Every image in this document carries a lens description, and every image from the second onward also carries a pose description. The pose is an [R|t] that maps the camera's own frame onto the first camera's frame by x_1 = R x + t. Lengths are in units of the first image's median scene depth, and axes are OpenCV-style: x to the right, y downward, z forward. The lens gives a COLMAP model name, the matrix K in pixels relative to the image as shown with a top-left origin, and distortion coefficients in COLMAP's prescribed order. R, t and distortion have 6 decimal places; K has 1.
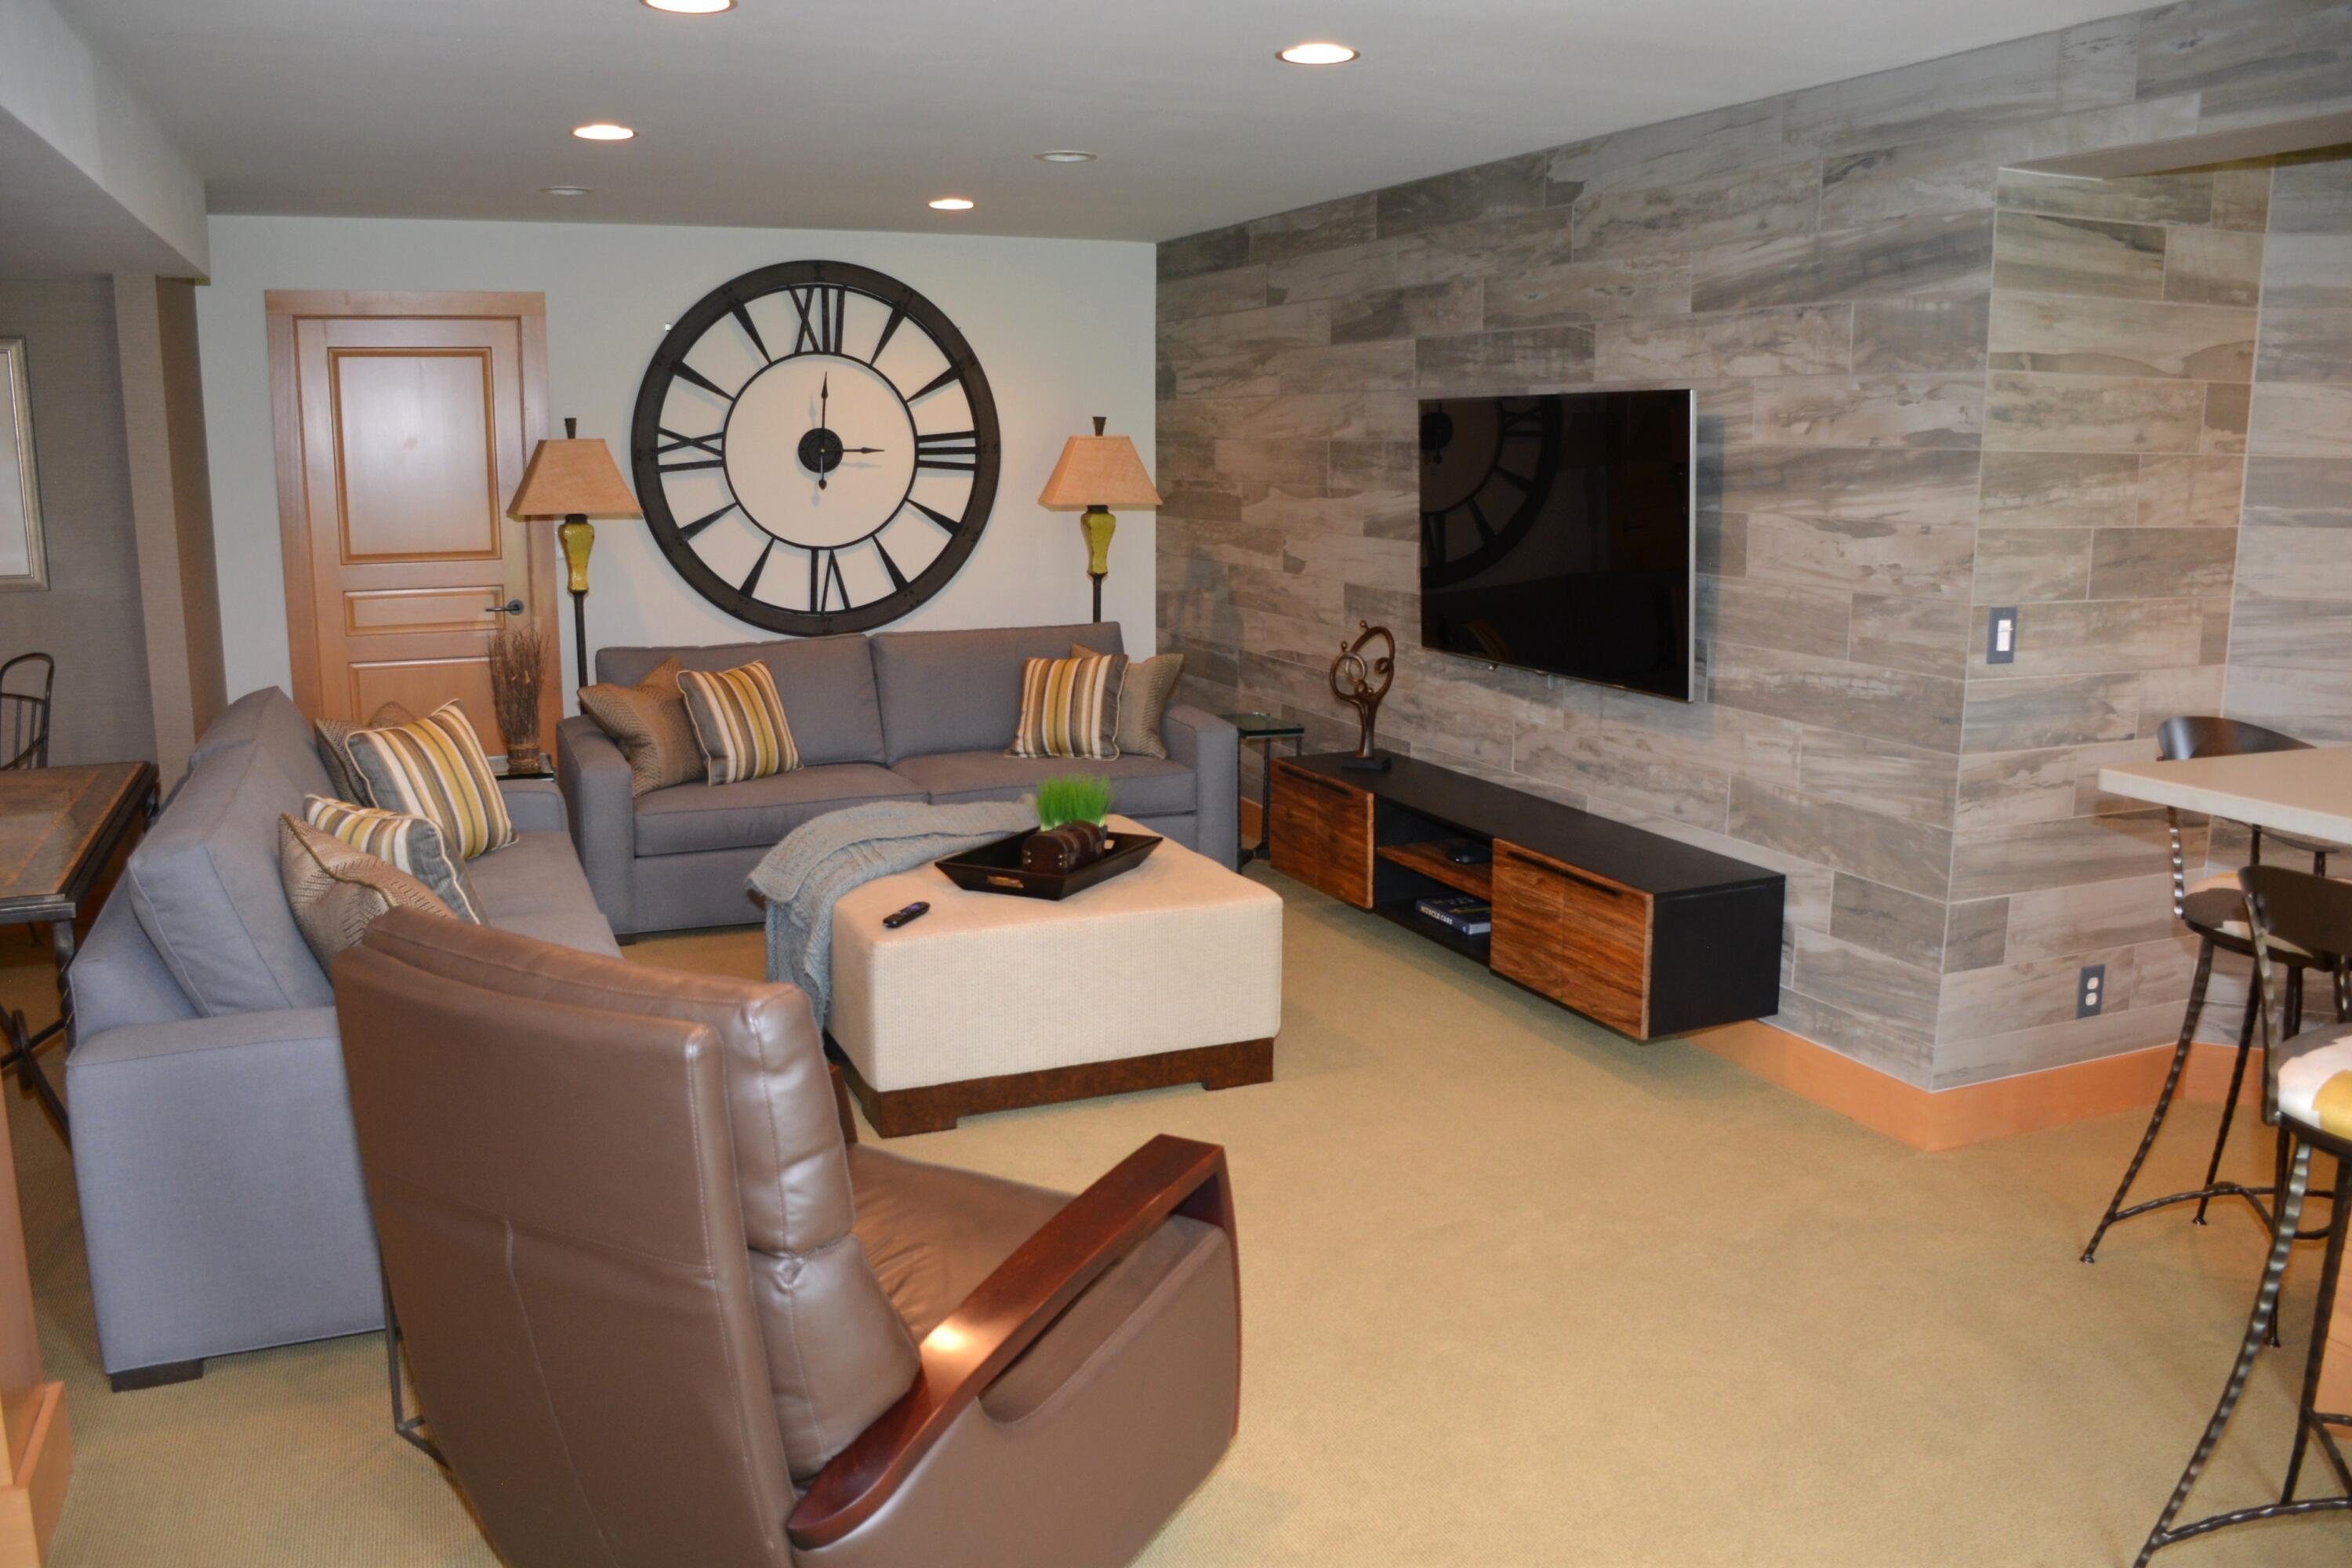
lens RADIAL K [[1837.4, 0, 1176.0], [0, 1837.4, 784.0], [0, 0, 1]] dist [-0.155646, 0.109757]
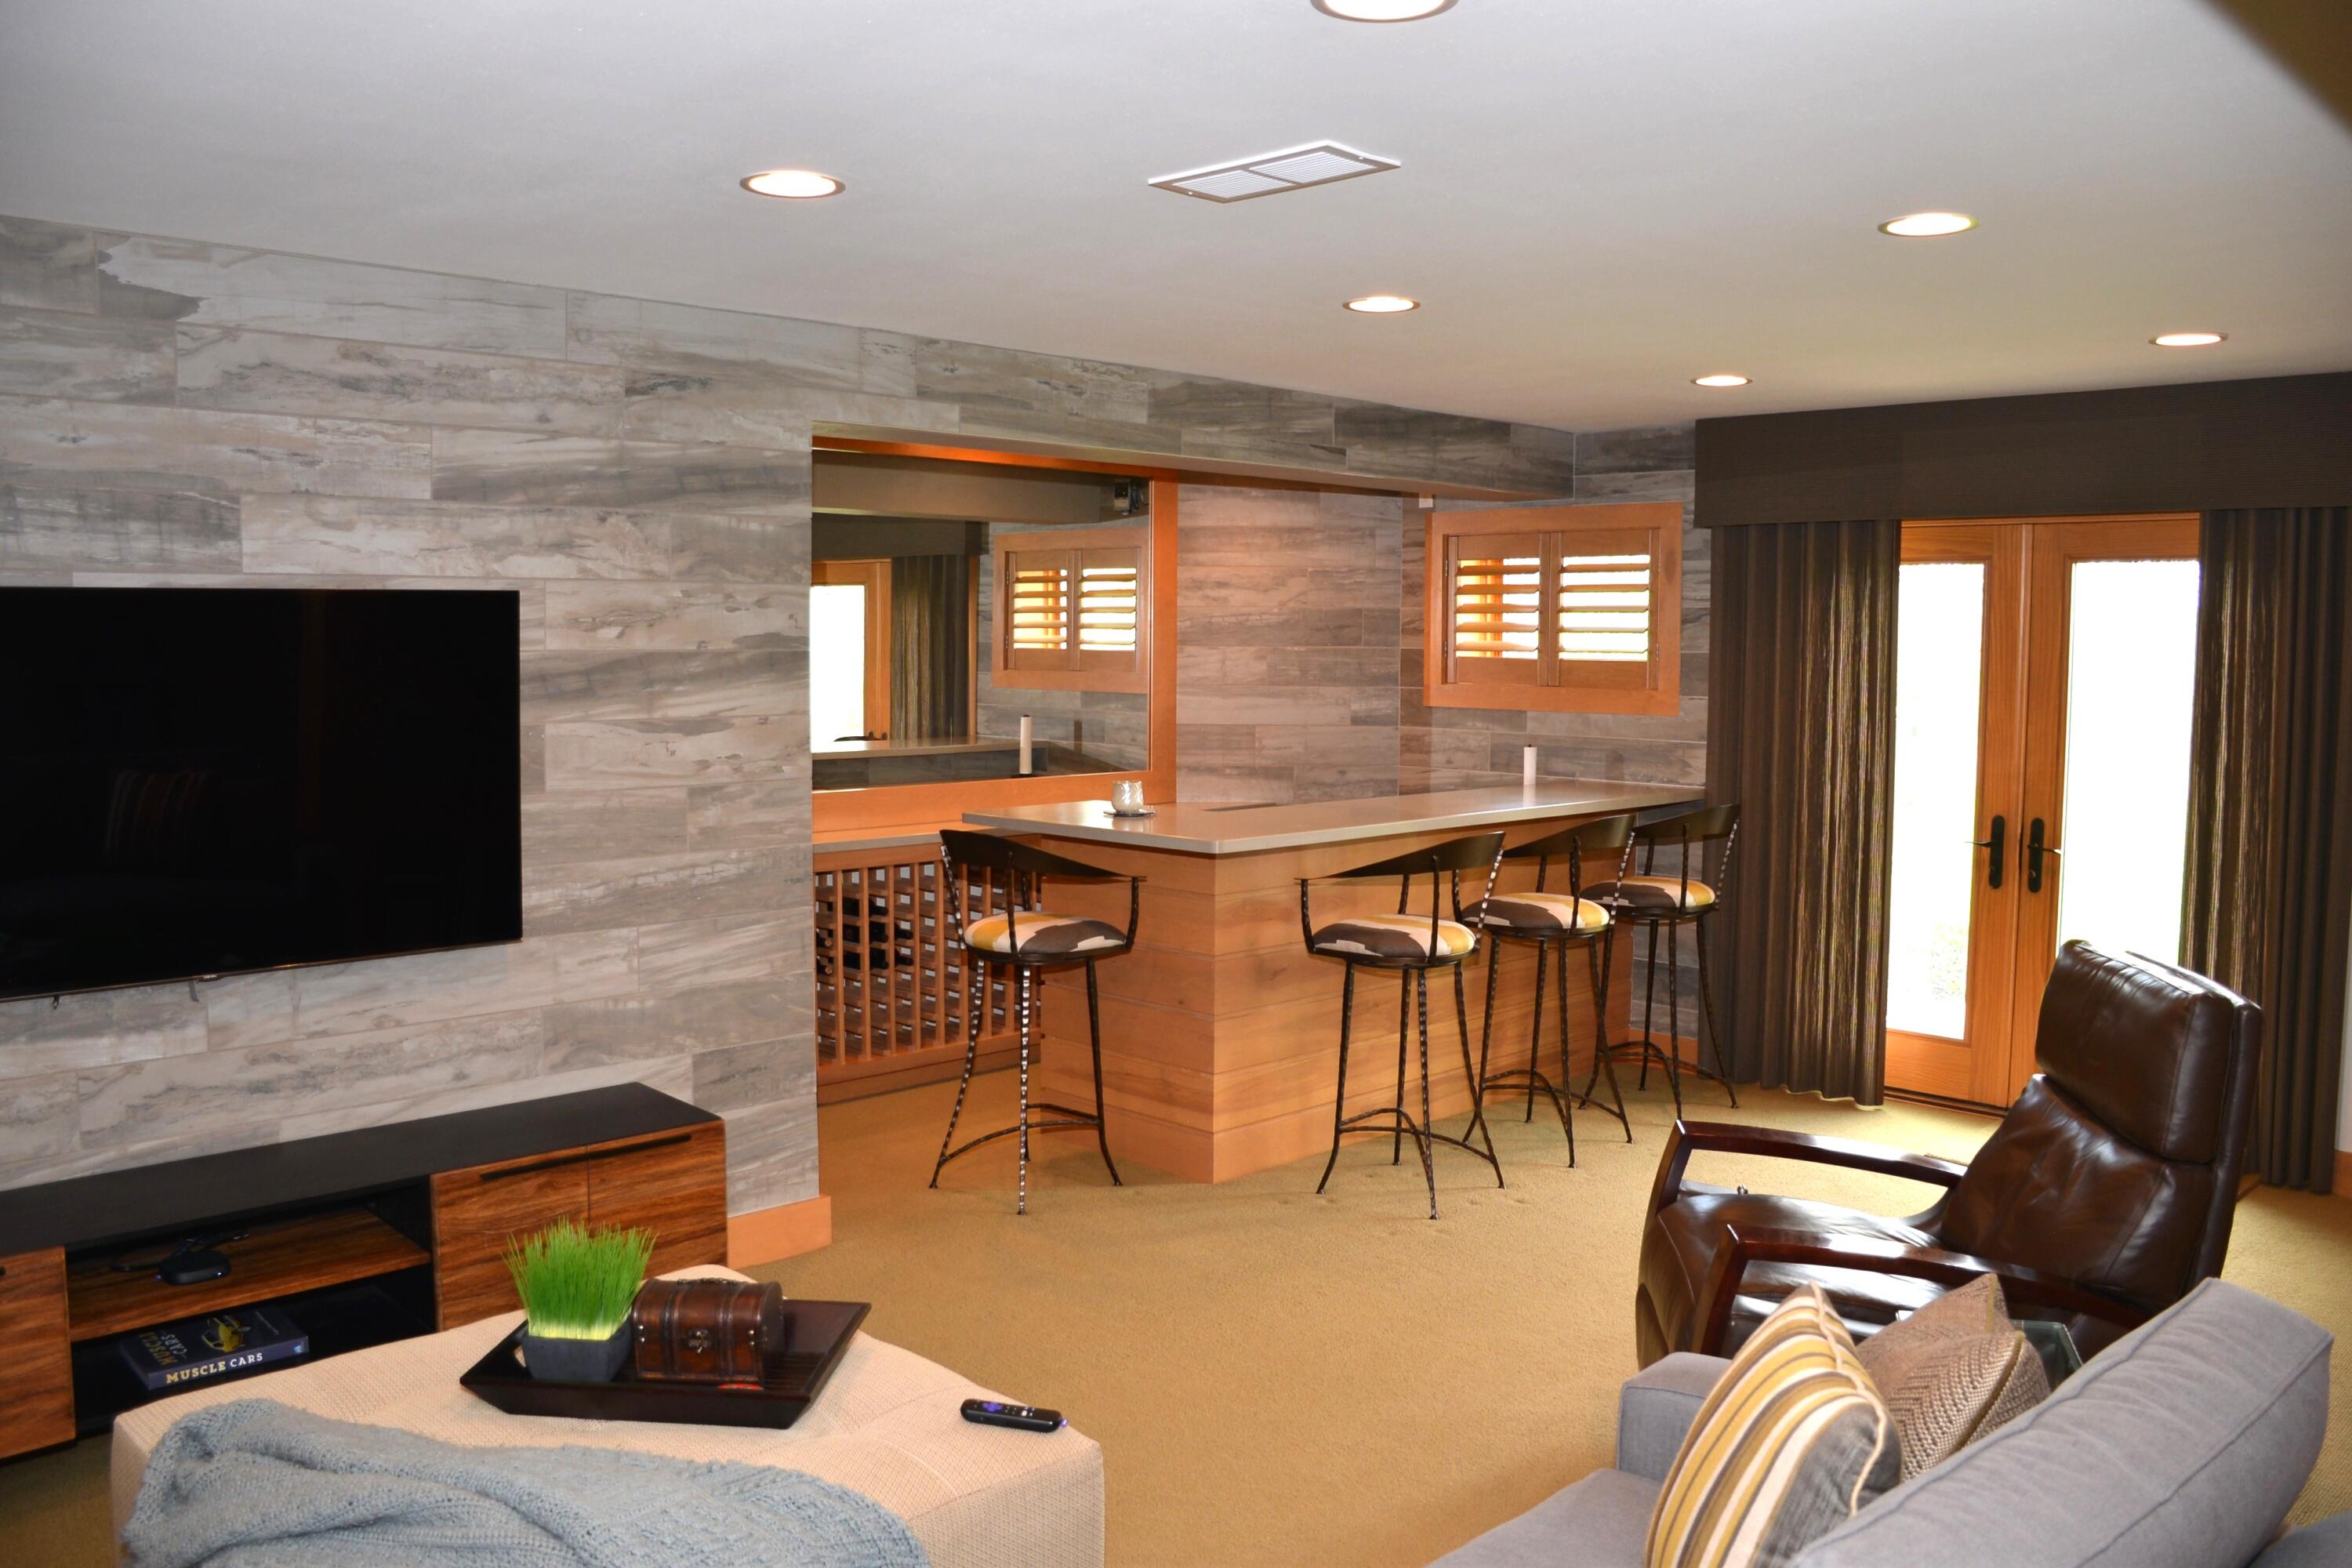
lens RADIAL K [[1837.4, 0, 1176.0], [0, 1837.4, 784.0], [0, 0, 1]] dist [-0.155646, 0.109757]
pose [[-0.367449, -0.077559, 0.926804, -0.703601], [0.165793, 0.975093, 0.147332, -0.214477], [-0.915147, 0.207794, -0.345438, 1.088386]]
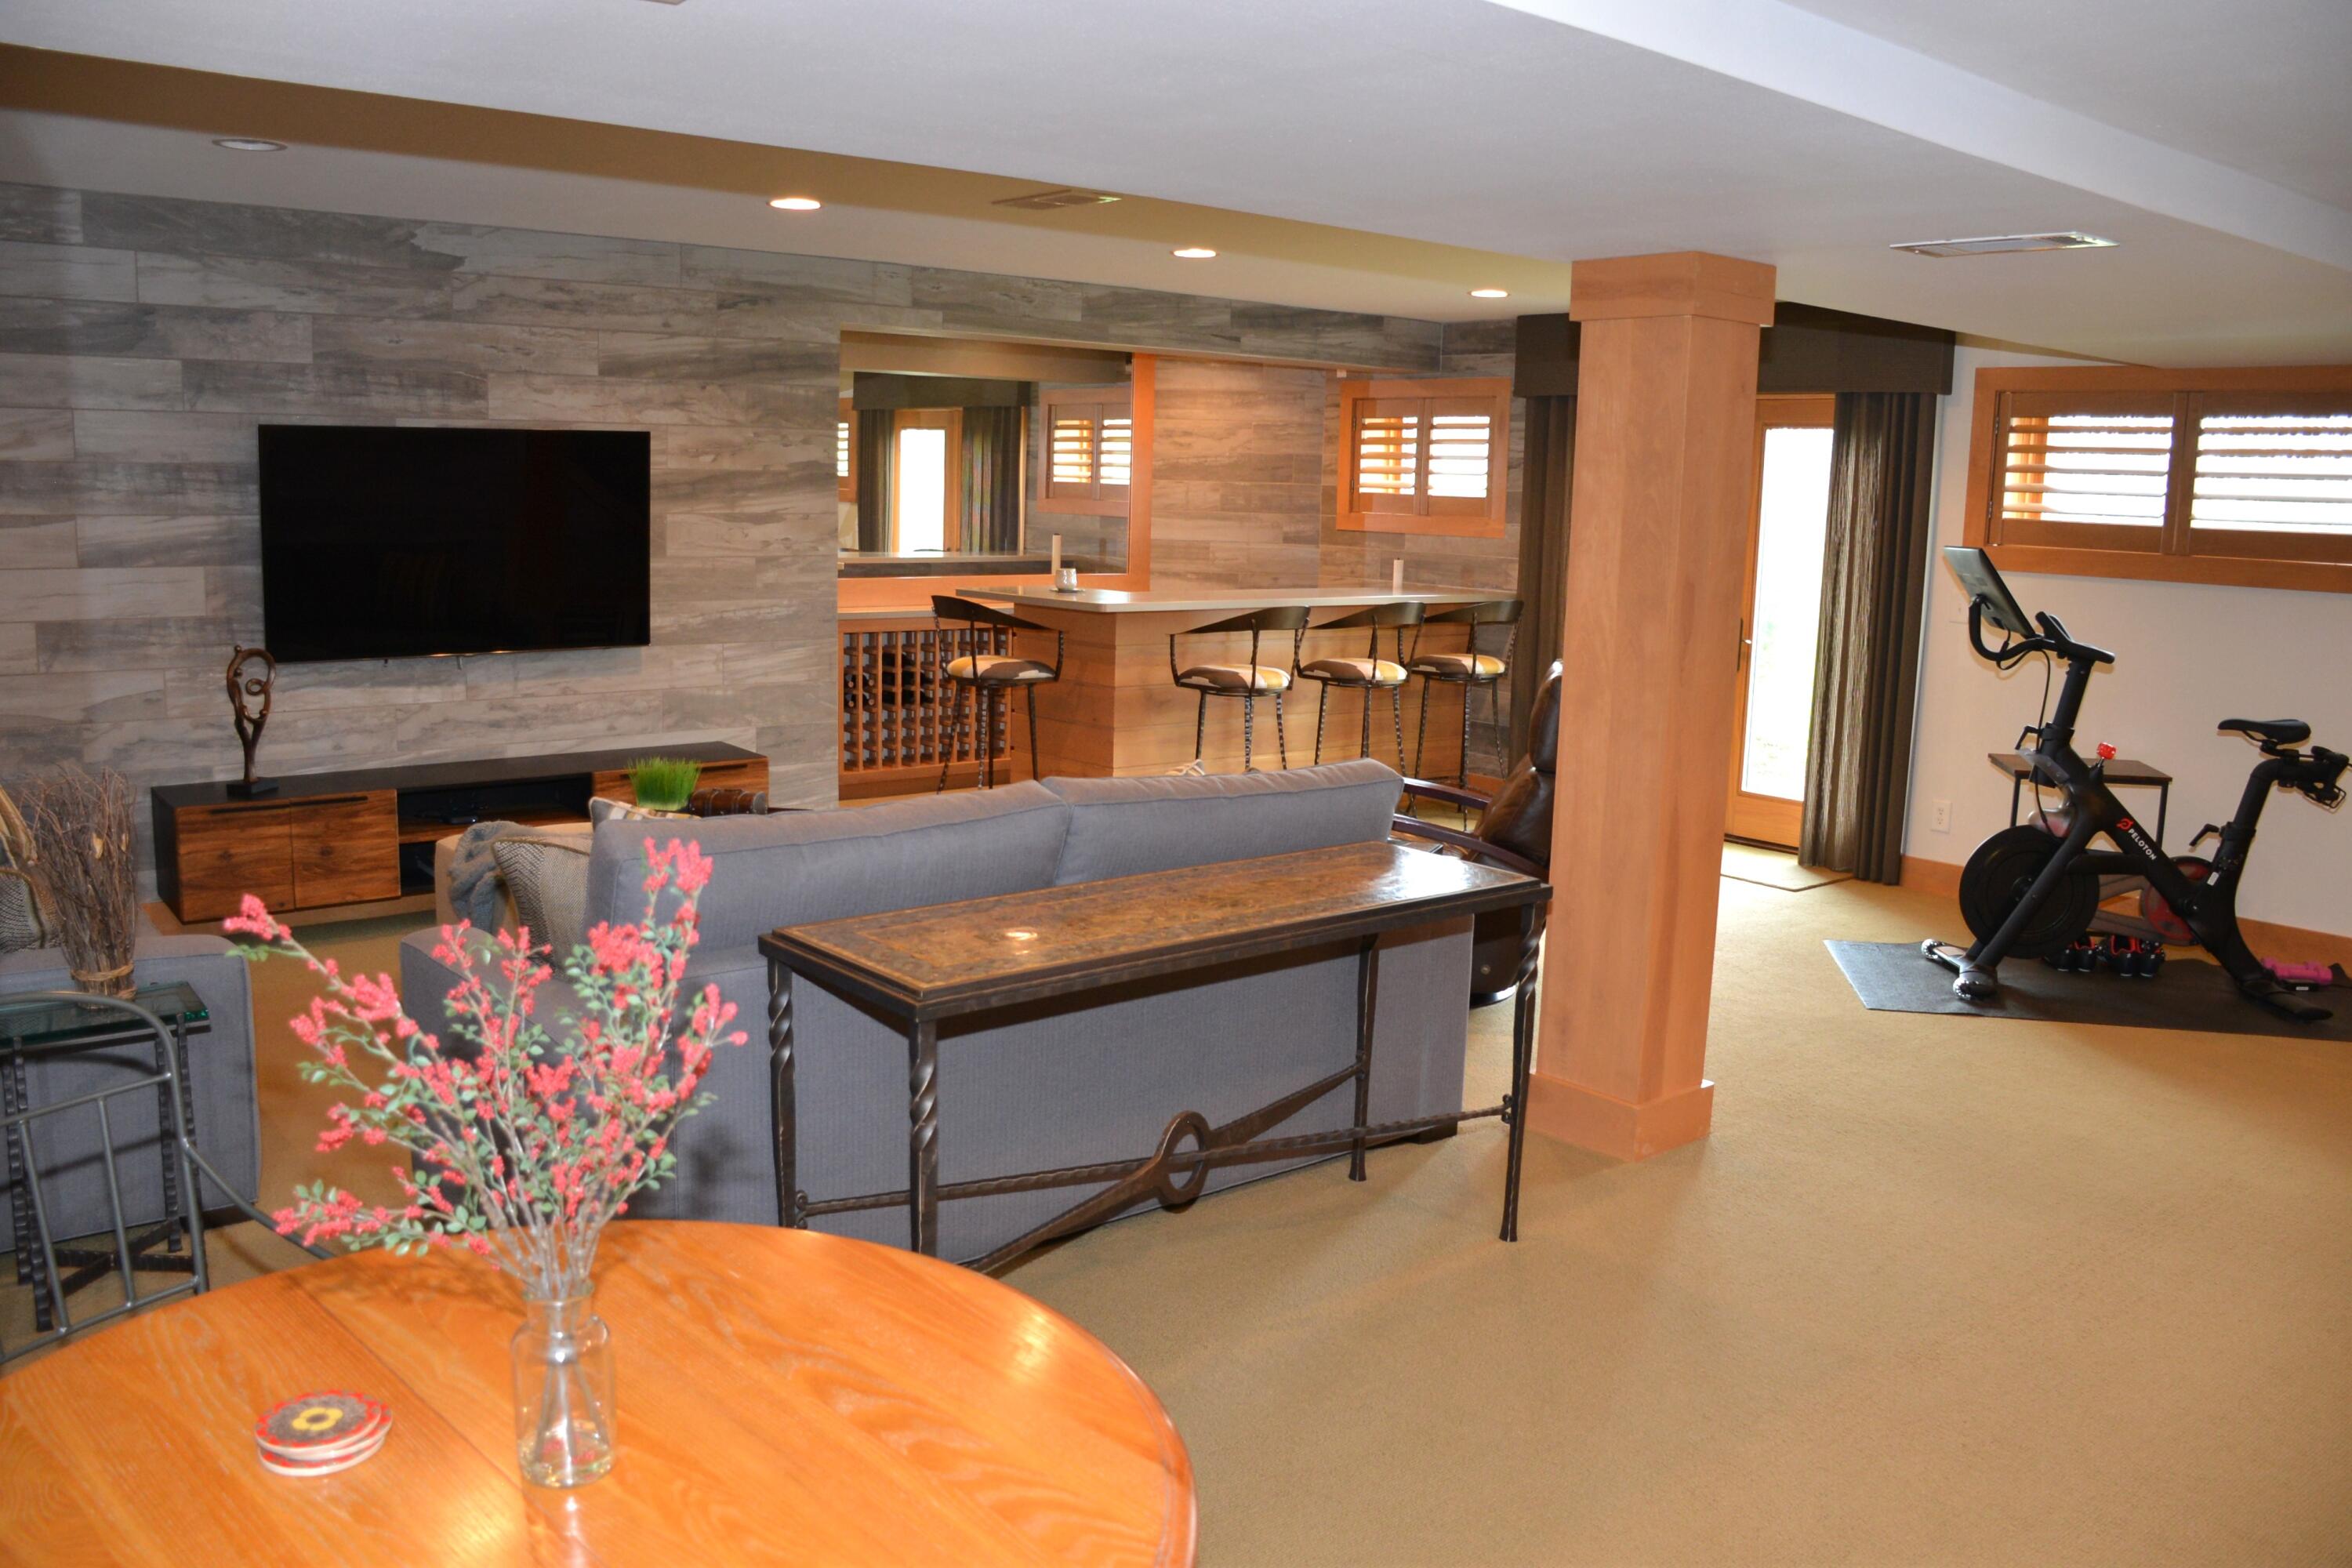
lens RADIAL K [[1837.4, 0, 1176.0], [0, 1837.4, 784.0], [0, 0, 1]] dist [-0.155646, 0.109757]
pose [[-0.281617, -0.164408, 0.945337, -1.342497], [0.151713, 0.965189, 0.213056, -0.200914], [-0.947457, 0.203420, -0.246871, 1.073162]]
